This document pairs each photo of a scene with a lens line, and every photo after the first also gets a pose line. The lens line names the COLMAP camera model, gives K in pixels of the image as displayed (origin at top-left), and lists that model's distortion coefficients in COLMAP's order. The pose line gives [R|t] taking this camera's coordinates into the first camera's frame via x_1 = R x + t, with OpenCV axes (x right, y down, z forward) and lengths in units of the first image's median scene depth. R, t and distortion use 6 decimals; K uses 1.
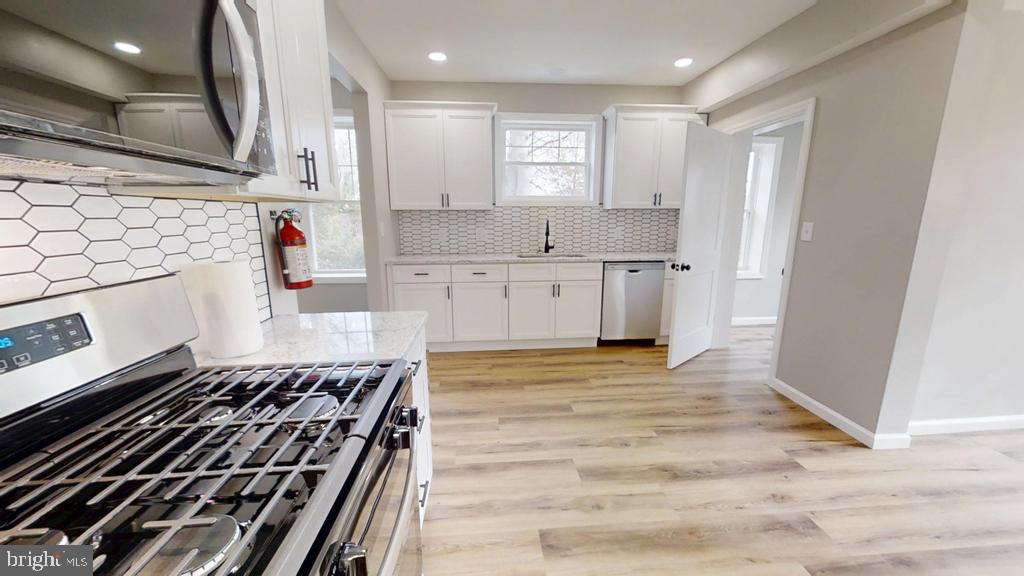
lens RADIAL K [[373.5, 0, 510.7], [0, 373.5, 291.5], [0, 0, 1]] dist [-0.002871, 0.000107]
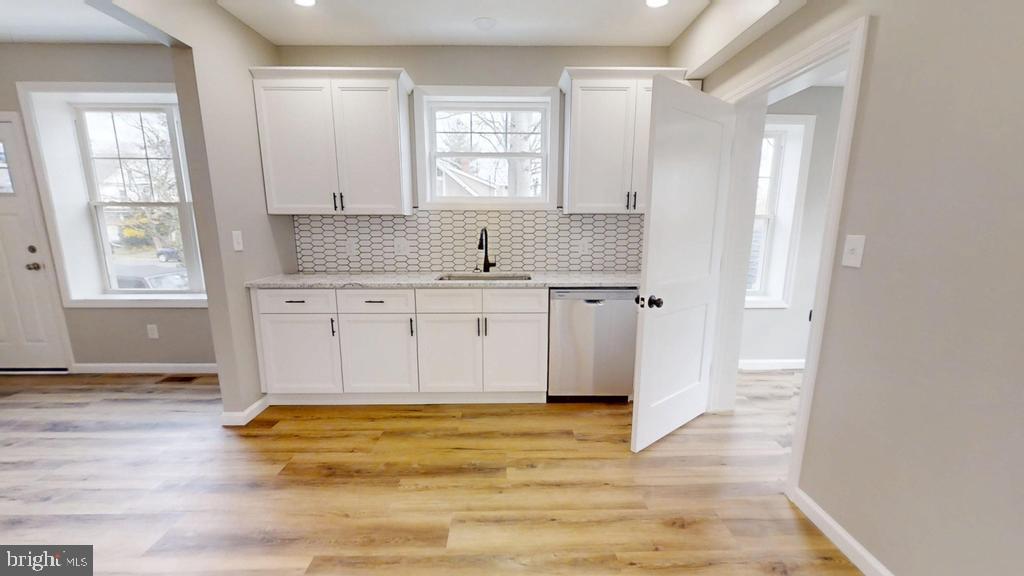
lens RADIAL K [[373.5, 0, 512.4], [0, 373.5, 290.9], [0, 0, 1]] dist [-0.002871, 0.000107]
pose [[0.998177, 0.013699, -0.058787, 0.219933], [-0.014843, 0.999708, -0.019065, -0.058376], [0.058508, 0.019903, 0.998089, 0.286372]]
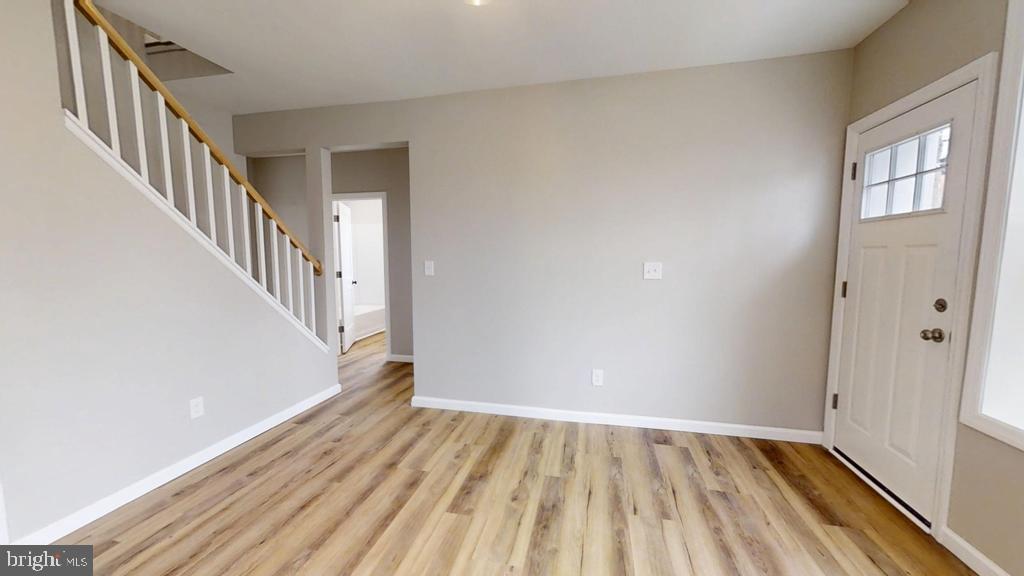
lens RADIAL K [[373.5, 0, 512.3], [0, 373.5, 291.0], [0, 0, 1]] dist [-0.002871, 0.000107]
pose [[-0.295216, 0.078701, -0.952183, -0.310942], [-0.198728, 0.969747, 0.141767, -0.129393], [0.934534, 0.231078, -0.270645, 0.679881]]
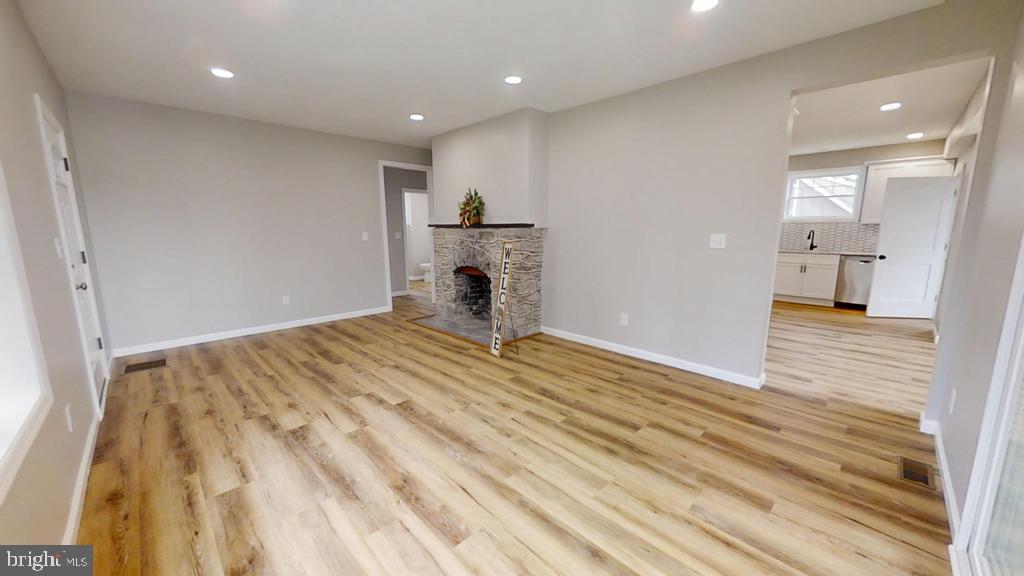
lens RADIAL K [[373.5, 0, 510.7], [0, 373.5, 294.3], [0, 0, 1]] dist [-0.002871, 0.000107]
pose [[0.643873, 0.135118, -0.753107, 0.588011], [-0.151222, 0.987341, 0.047855, 0.248890], [0.750039, 0.083074, 0.656155, -1.255374]]
